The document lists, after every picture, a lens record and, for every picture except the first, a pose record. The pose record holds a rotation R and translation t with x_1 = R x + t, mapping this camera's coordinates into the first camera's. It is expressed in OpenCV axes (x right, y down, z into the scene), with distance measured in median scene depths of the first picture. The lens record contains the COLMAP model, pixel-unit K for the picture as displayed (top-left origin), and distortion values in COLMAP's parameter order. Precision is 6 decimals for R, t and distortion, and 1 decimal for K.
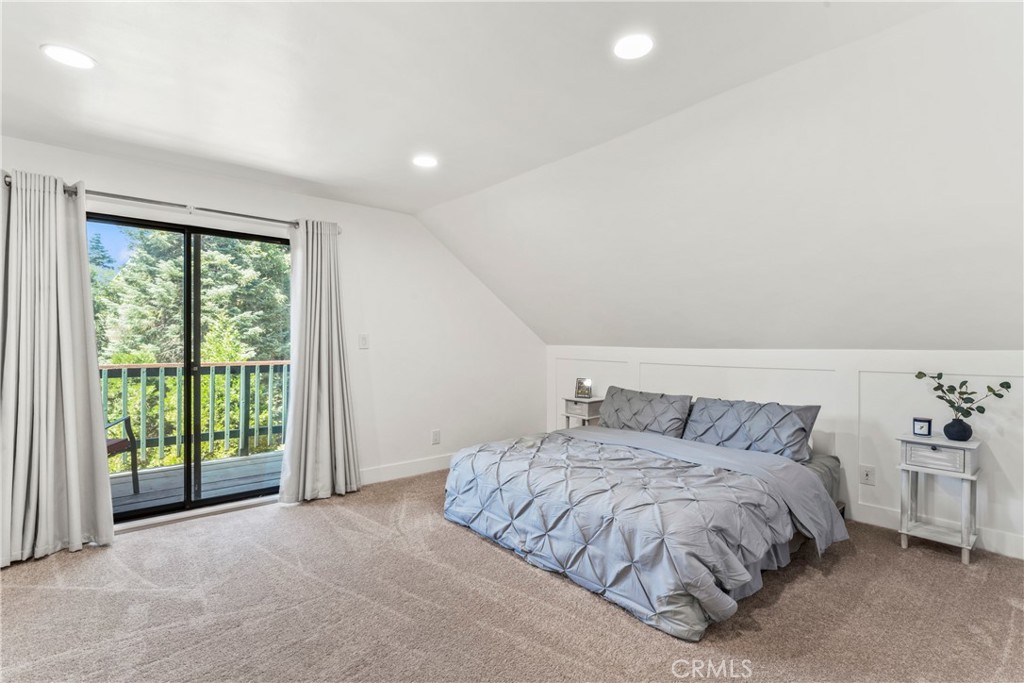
lens RADIAL K [[474.0, 0, 507.9], [0, 474.0, 347.1], [0, 0, 1]] dist [0.000007, 0.000935]
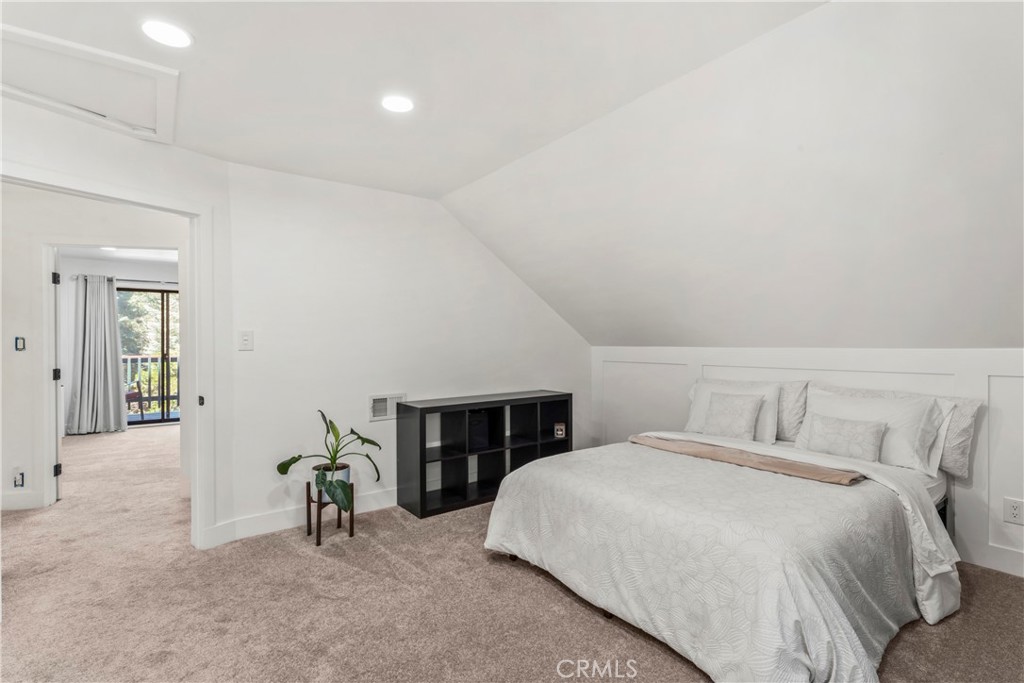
lens RADIAL K [[474.0, 0, 516.1], [0, 474.0, 341.8], [0, 0, 1]] dist [0.000007, 0.000935]
pose [[0.999628, -0.004066, -0.026973, 1.257421], [0.003894, 0.999972, -0.006403, -0.000671], [0.026998, 0.006295, 0.999616, -1.411150]]
